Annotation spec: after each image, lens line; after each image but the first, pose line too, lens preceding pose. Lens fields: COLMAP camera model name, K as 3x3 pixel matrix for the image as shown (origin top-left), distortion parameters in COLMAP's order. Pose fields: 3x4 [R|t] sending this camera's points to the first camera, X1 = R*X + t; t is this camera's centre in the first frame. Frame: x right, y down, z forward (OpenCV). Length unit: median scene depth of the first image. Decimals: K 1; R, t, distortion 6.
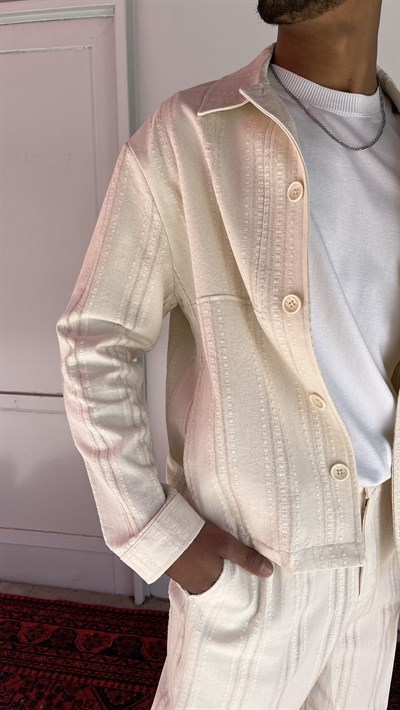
lens RADIAL K [[594.9, 0, 172.7], [0, 594.9, 372.0], [0, 0, 1]] dist [0.103338, -0.133455]
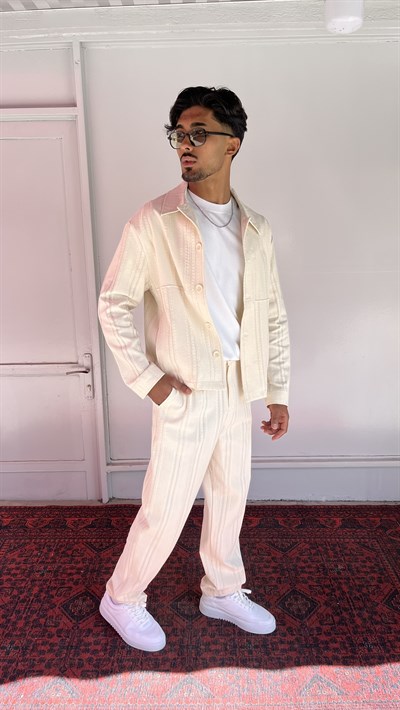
lens RADIAL K [[594.9, 0, 200.5], [0, 594.9, 368.8], [0, 0, 1]] dist [0.103338, -0.133455]
pose [[0.980288, -0.050177, 0.191097, -0.248518], [0.054120, 0.998415, -0.015472, 0.250006], [-0.190018, 0.025509, 0.981449, -1.350038]]
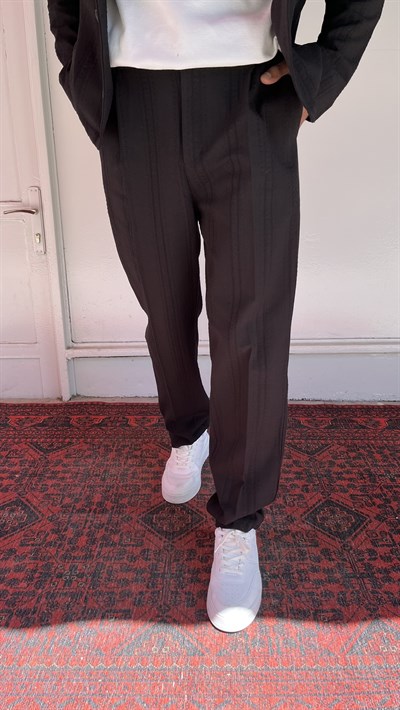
lens RADIAL K [[594.9, 0, 198.8], [0, 594.9, 367.8], [0, 0, 1]] dist [0.103338, -0.133455]
pose [[0.982866, -0.058147, 0.174910, -0.014665], [0.052400, 0.997929, 0.037302, 0.808973], [-0.176717, -0.027498, 0.983878, -0.311312]]
